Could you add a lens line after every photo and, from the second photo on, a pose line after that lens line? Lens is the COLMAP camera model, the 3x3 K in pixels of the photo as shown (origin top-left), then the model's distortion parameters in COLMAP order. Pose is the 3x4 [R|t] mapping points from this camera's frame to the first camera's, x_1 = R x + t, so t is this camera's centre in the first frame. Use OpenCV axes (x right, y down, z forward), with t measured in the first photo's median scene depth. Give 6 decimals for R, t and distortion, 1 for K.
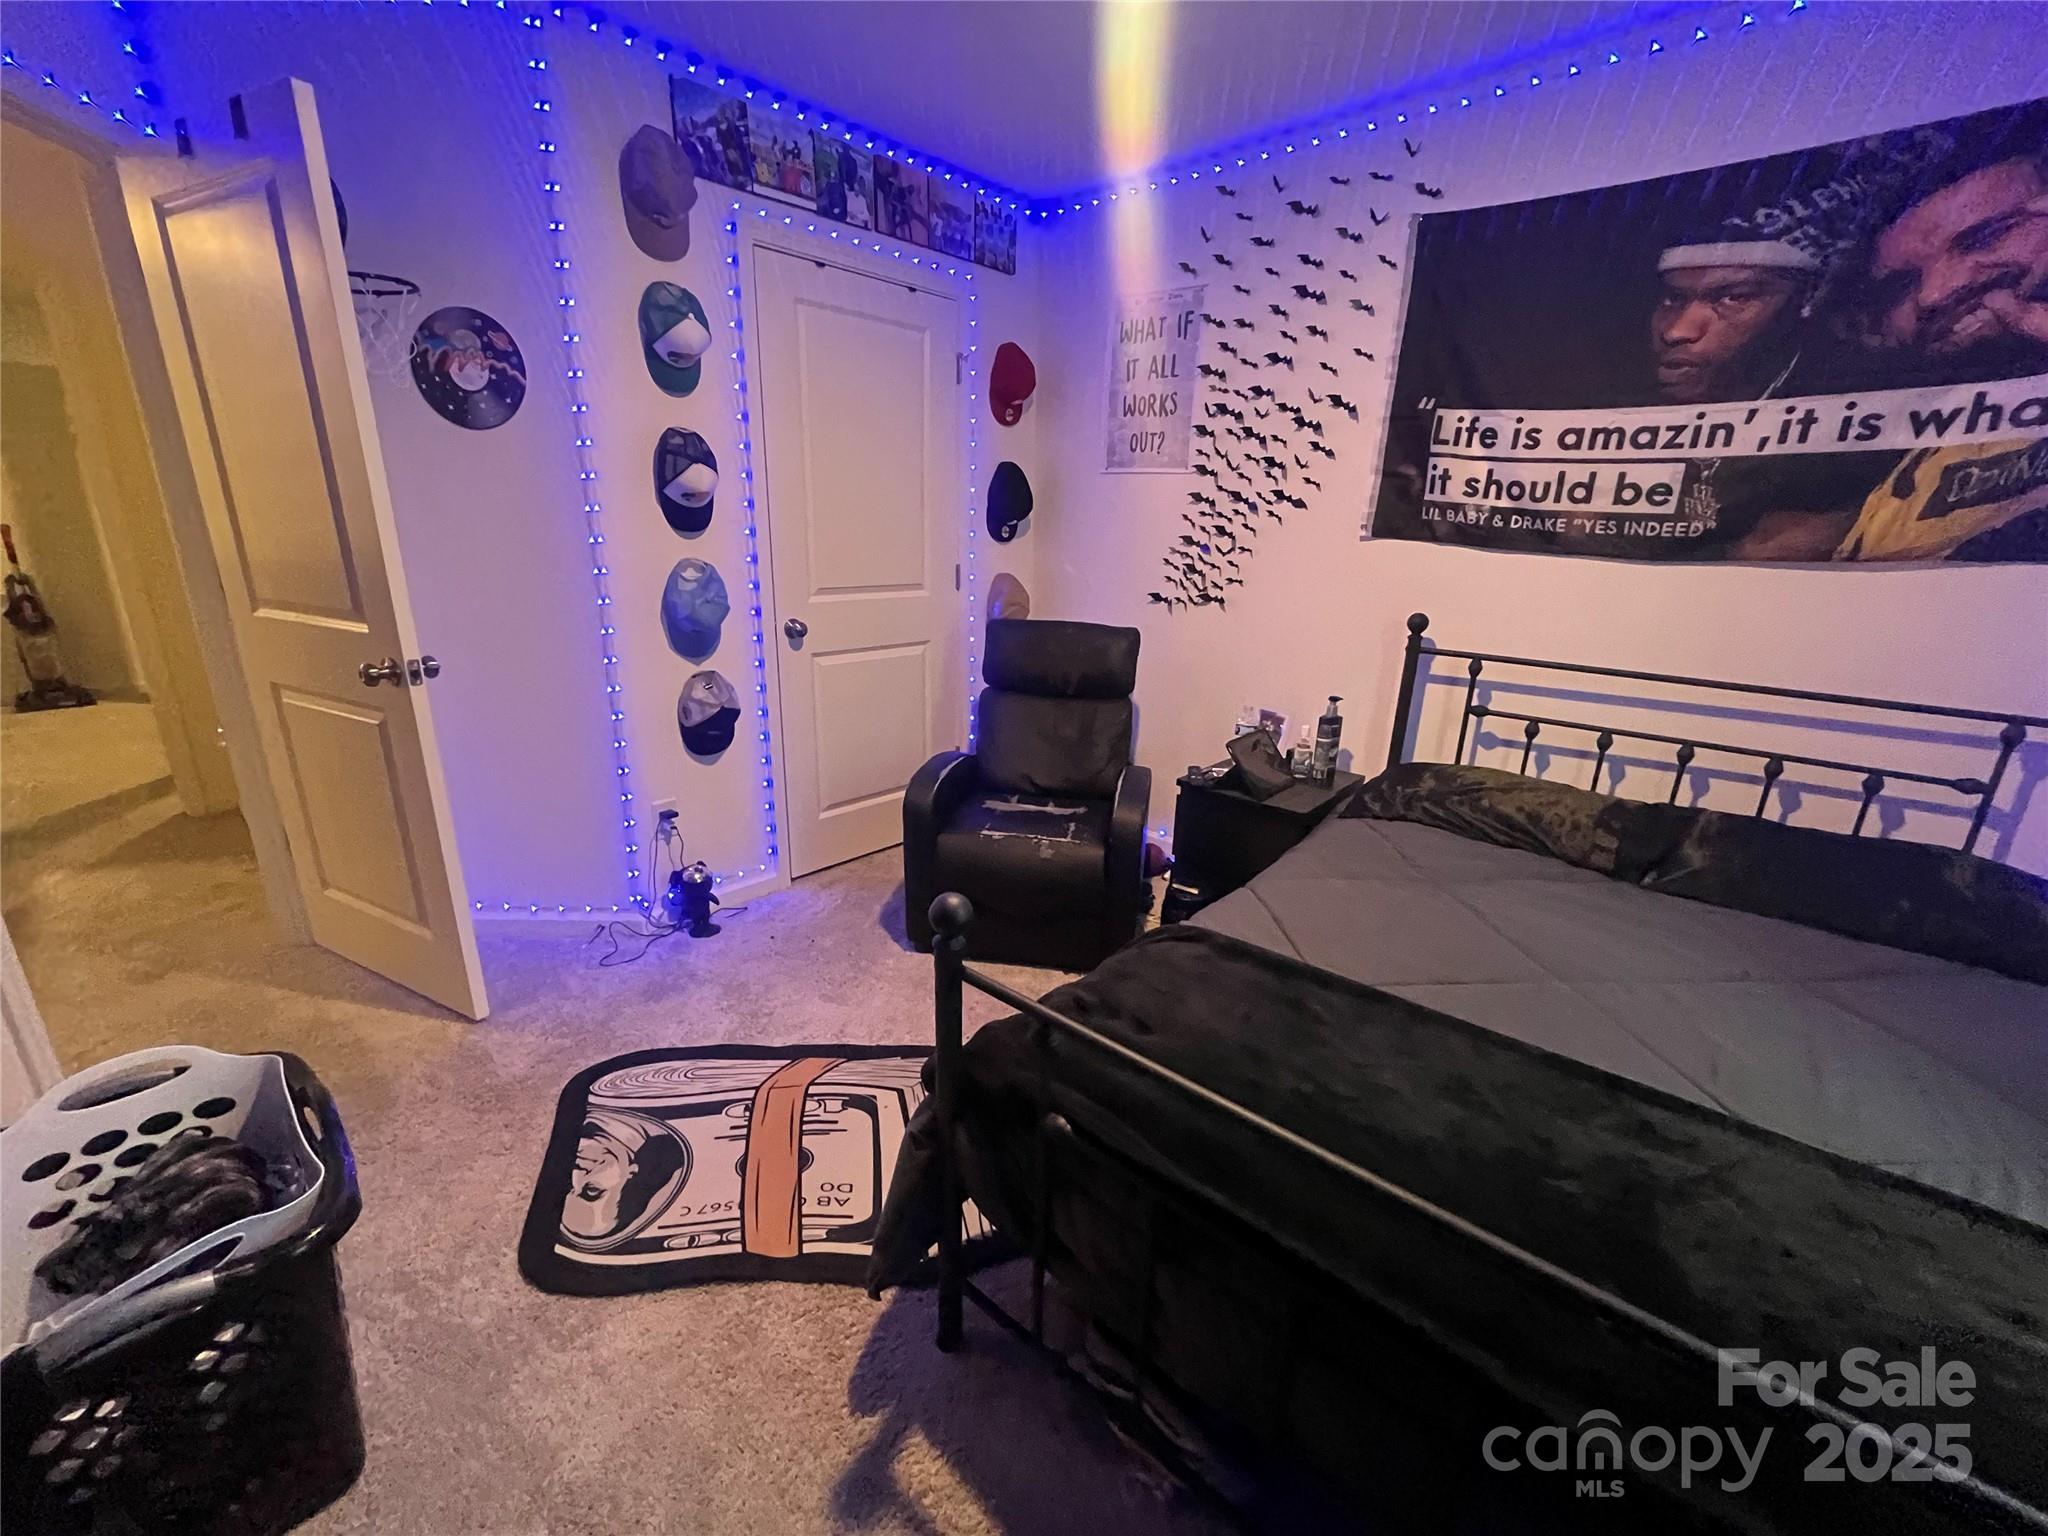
lens RADIAL K [[827.3, 0, 1020.8], [0, 827.3, 777.5], [0, 0, 1]] dist [-0.001460, 0.000109]
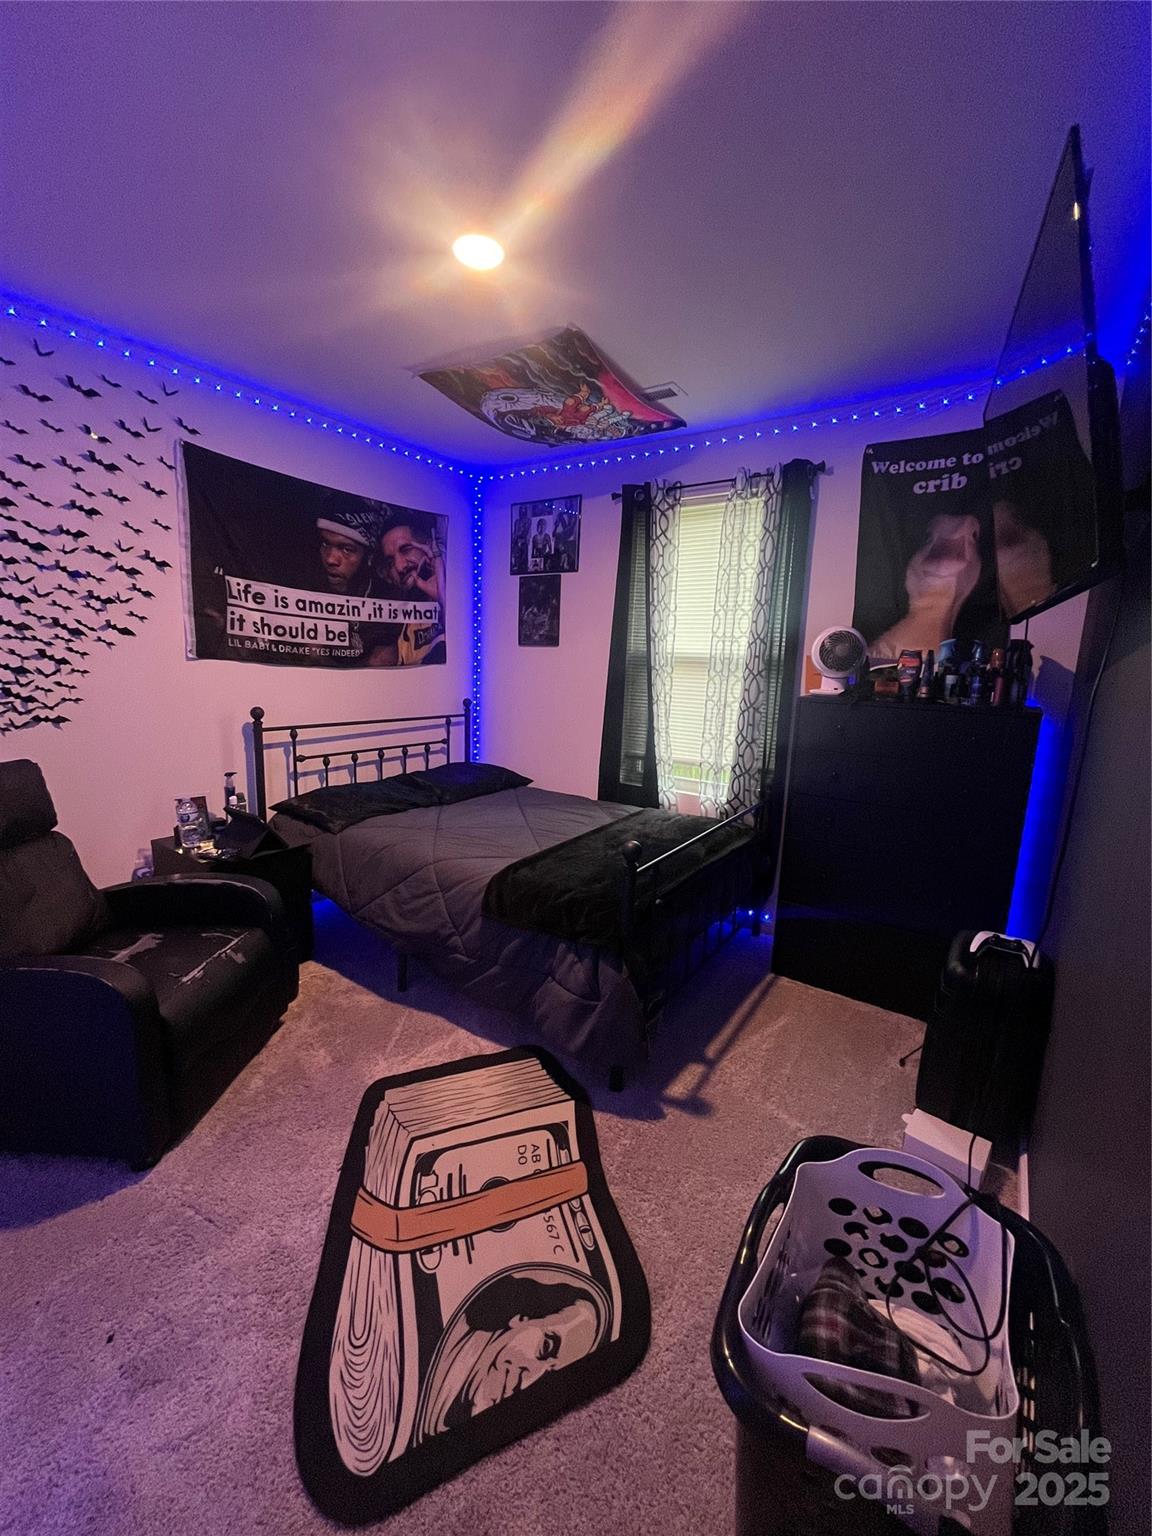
lens RADIAL K [[620.4, 0, 572.7], [0, 620.4, 769.7], [0, 0, 1]] dist [-0.001460, 0.000109]
pose [[-0.134981, -0.205746, 0.969252, -0.840748], [0.256367, 0.937643, 0.234739, -0.239280], [-0.957108, 0.280170, -0.073817, 0.637929]]
